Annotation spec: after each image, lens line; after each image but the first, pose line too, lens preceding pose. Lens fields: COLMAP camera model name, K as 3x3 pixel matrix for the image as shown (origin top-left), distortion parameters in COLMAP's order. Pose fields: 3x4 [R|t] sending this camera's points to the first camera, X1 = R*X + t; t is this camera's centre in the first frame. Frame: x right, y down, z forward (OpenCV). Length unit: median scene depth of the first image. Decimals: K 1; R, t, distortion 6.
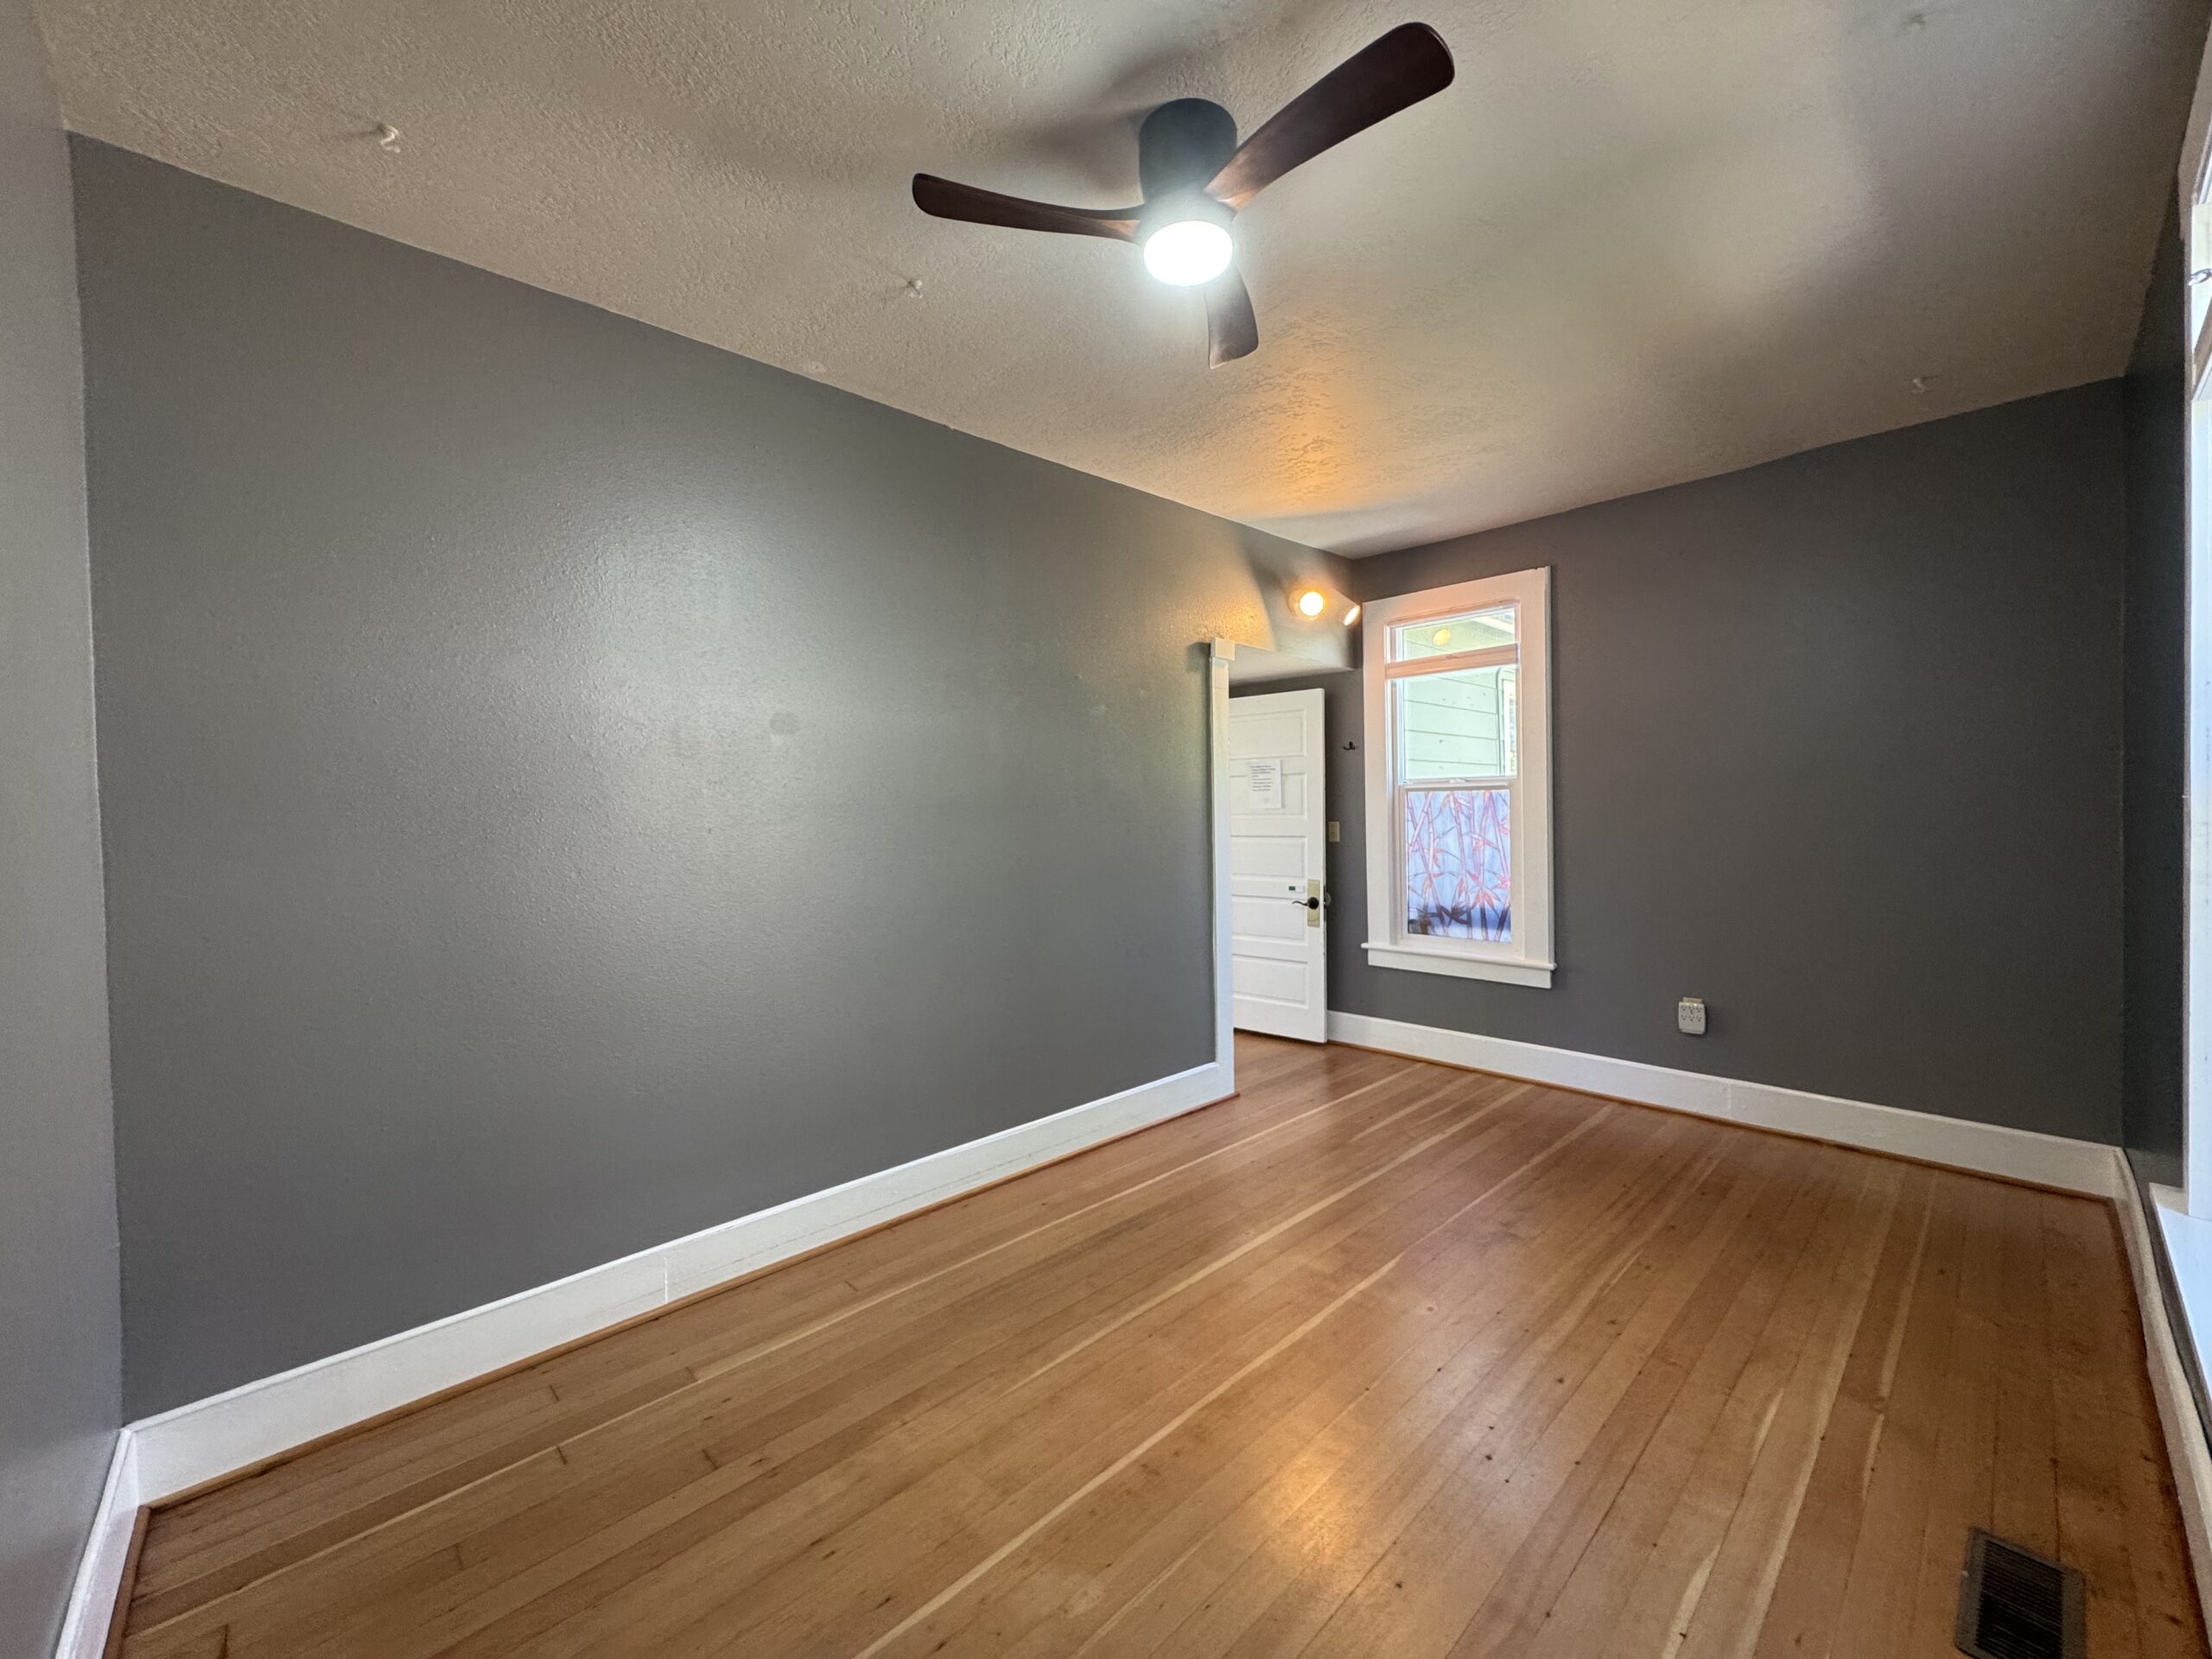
lens RADIAL K [[884.6, 0, 1104.9], [0, 884.6, 828.2], [0, 0, 1]] dist [-0.001204, -0.000021]
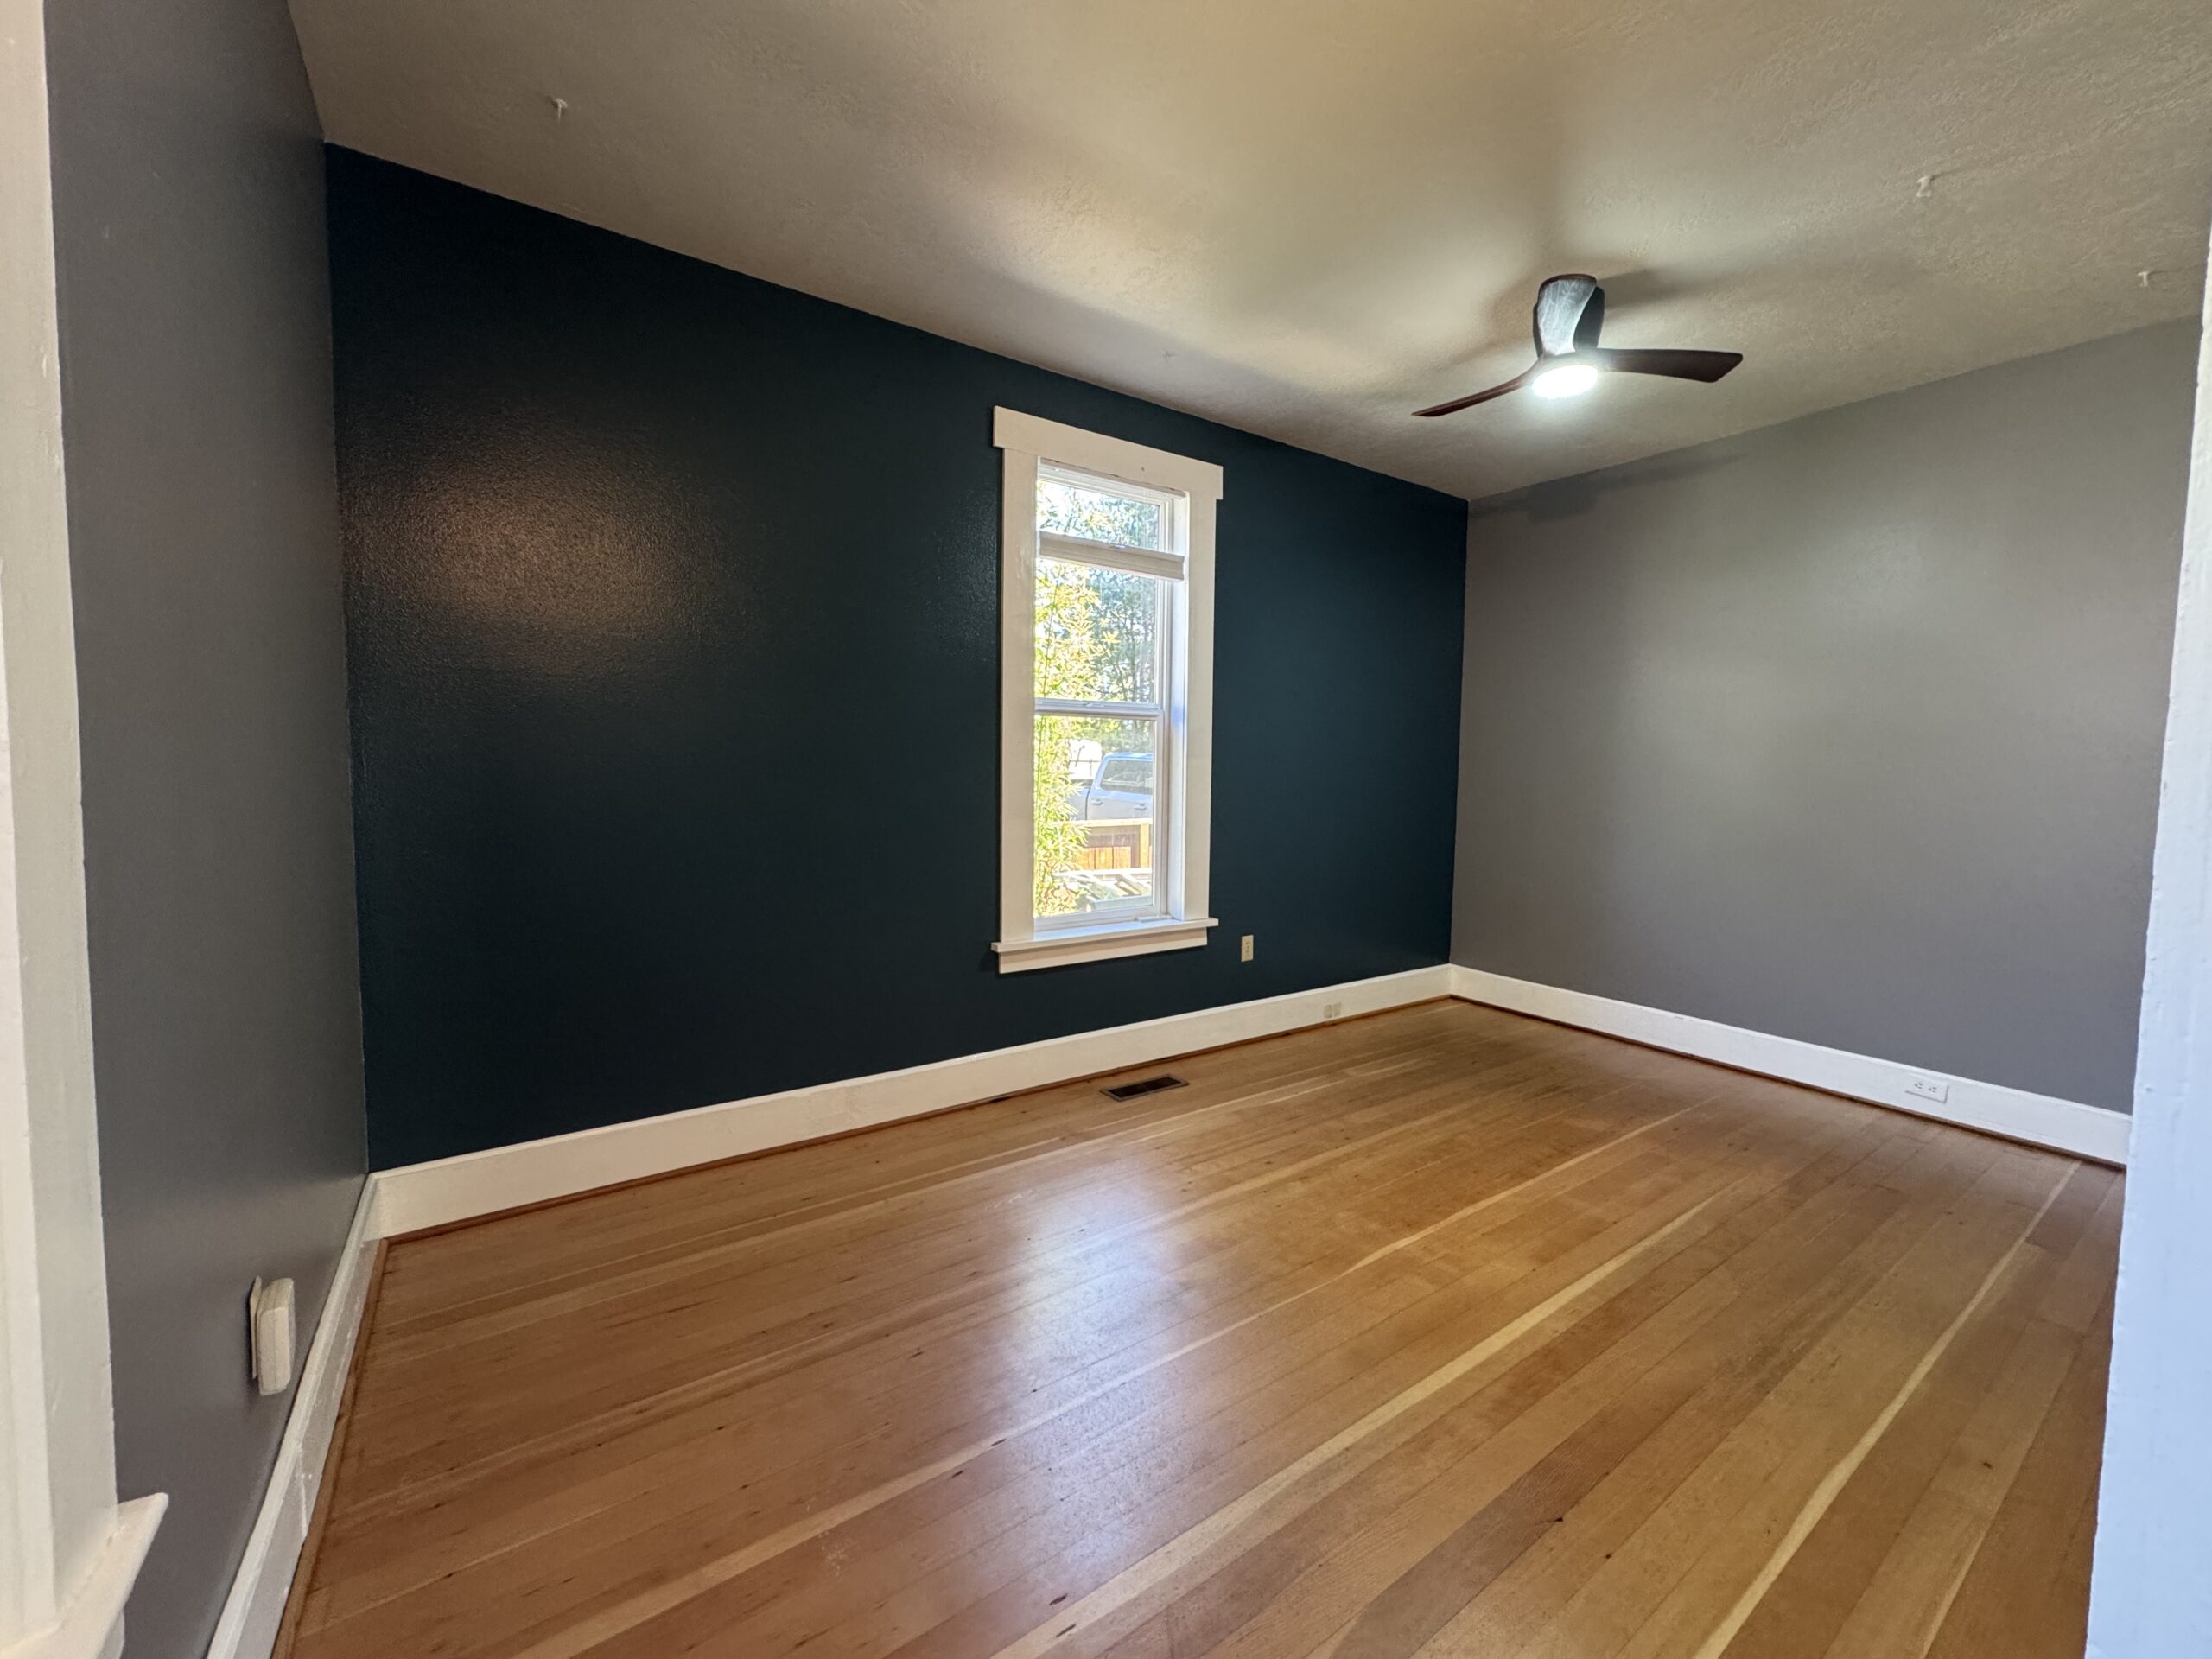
lens RADIAL K [[884.6, 0, 1104.9], [0, 884.6, 828.2], [0, 0, 1]] dist [-0.001204, -0.000021]
pose [[-0.988802, -0.008093, 0.149016, 0.301030], [0.004687, 0.996352, 0.085209, -0.004133], [-0.149162, 0.084953, -0.985157, 1.245563]]
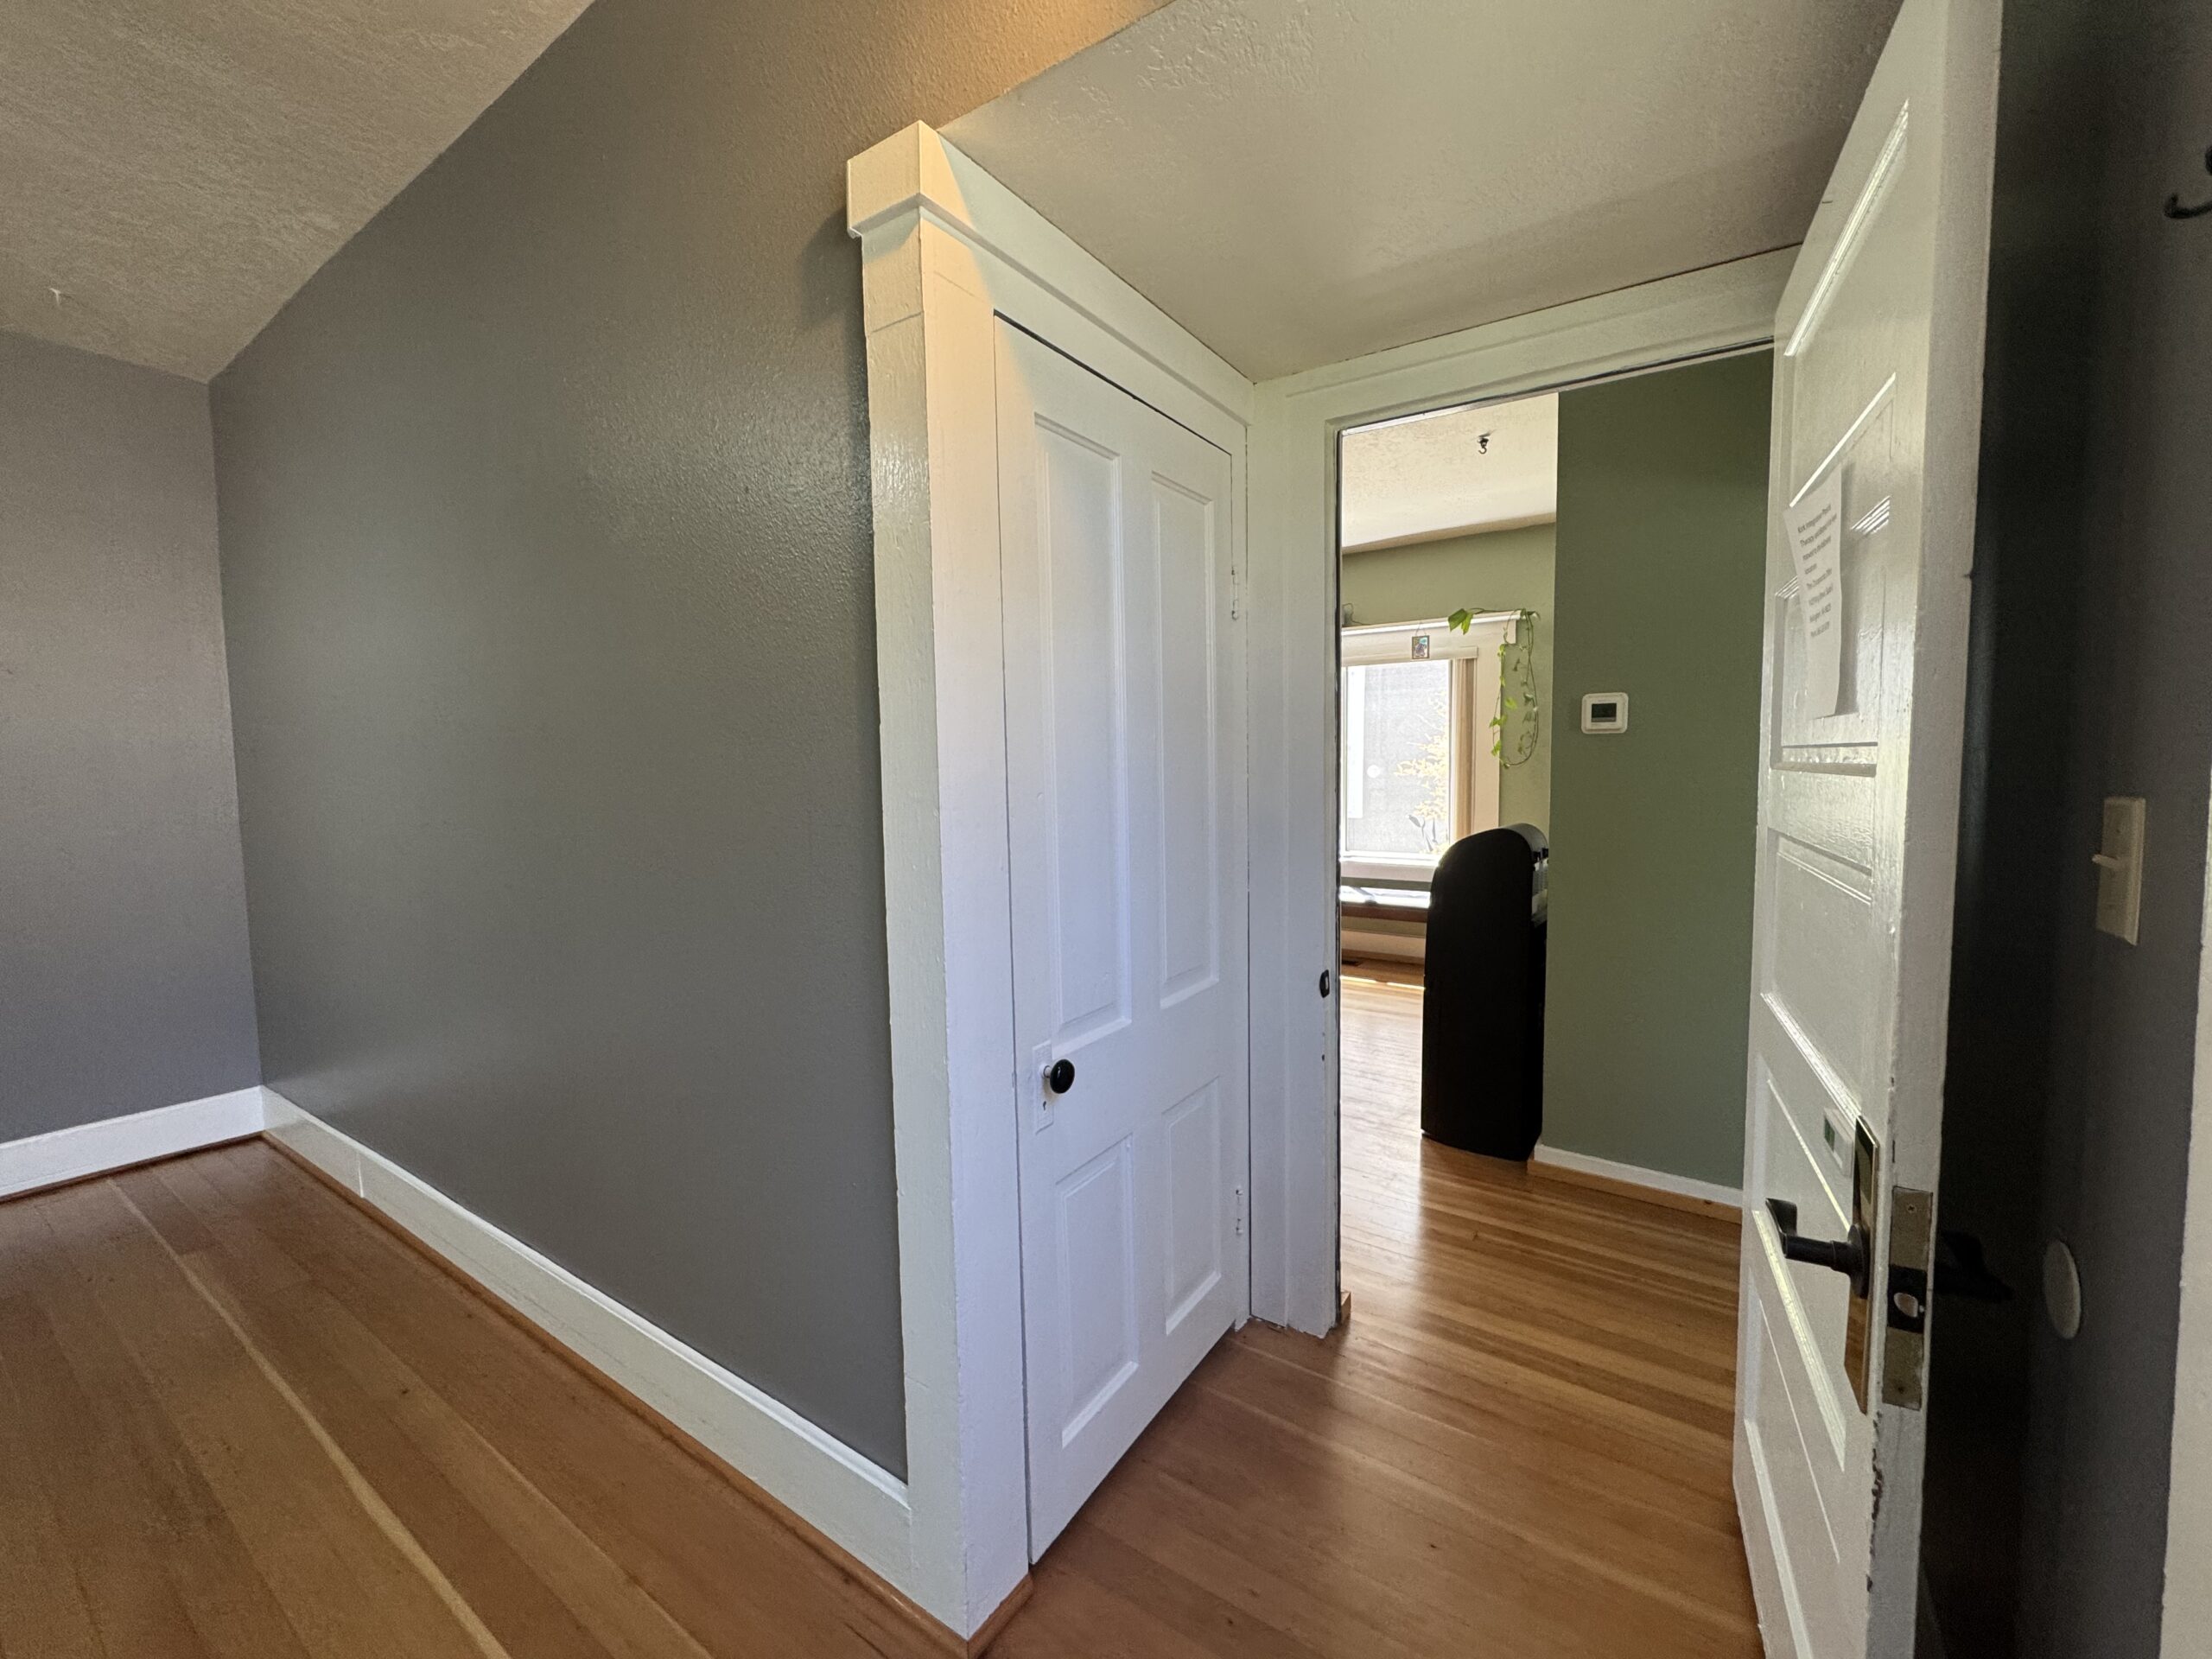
lens RADIAL K [[882.3, 0, 1106.0], [0, 882.3, 829.5], [0, 0, 1]] dist [-0.003745, -0.000394]
pose [[0.214313, 0.086058, -0.972967, 0.472453], [-0.007075, 0.996222, 0.086556, -0.017152], [0.976740, -0.011667, 0.214112, 1.071527]]
